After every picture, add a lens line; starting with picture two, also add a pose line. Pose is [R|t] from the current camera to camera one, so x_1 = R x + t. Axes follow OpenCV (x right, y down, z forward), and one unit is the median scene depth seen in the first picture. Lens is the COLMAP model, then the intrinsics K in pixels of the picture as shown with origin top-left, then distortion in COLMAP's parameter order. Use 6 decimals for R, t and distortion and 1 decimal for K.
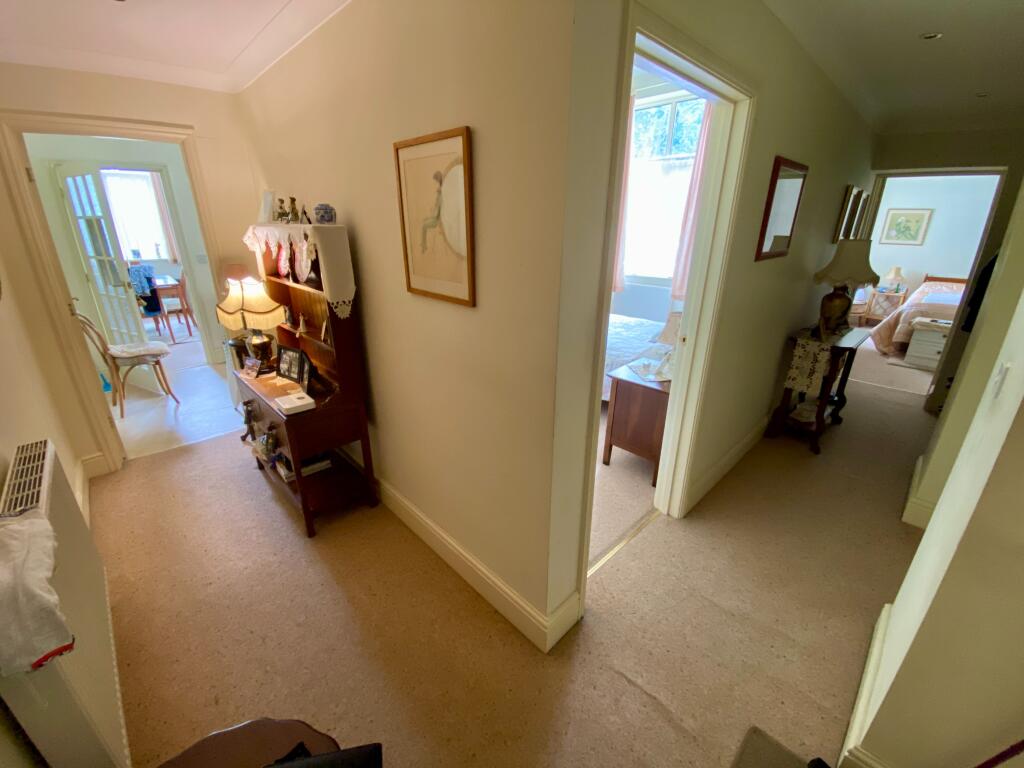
lens RADIAL K [[424.2, 0, 508.7], [0, 424.2, 380.0], [0, 0, 1]] dist [0.001951, -0.000678]
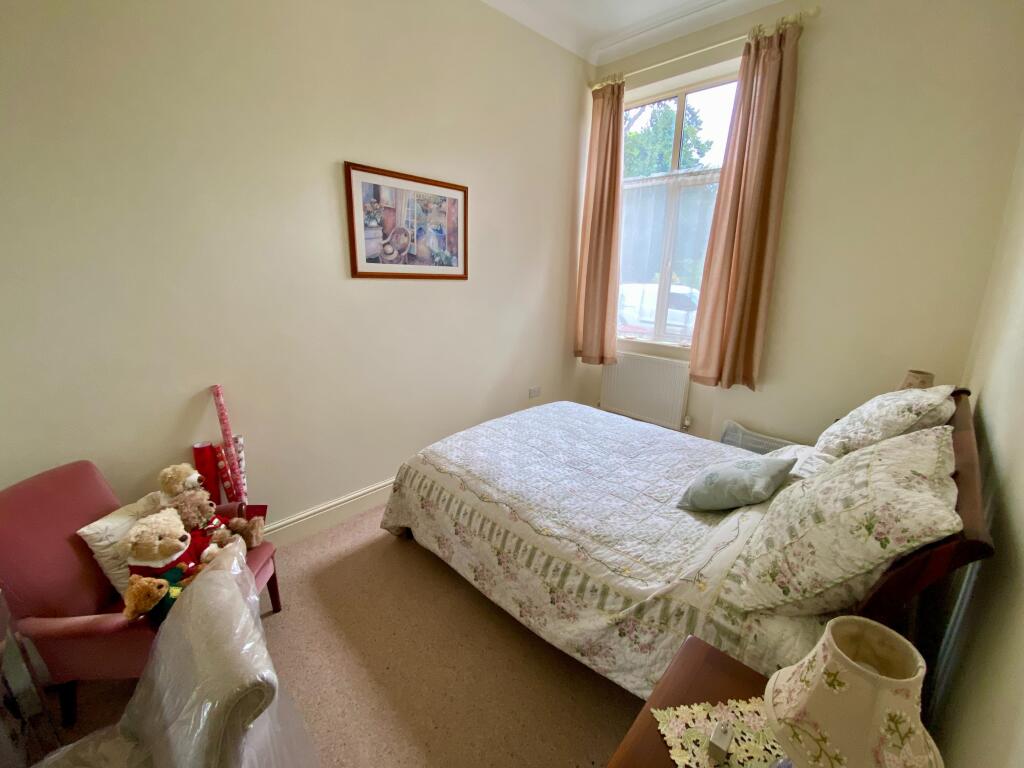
lens RADIAL K [[424.2, 0, 512.8], [0, 424.2, 383.3], [0, 0, 1]] dist [0.001951, -0.000678]
pose [[0.999333, -0.004530, 0.036230, 0.088141], [0.007610, 0.996325, -0.085313, -0.131879], [-0.035710, 0.085531, 0.995695, 0.360047]]
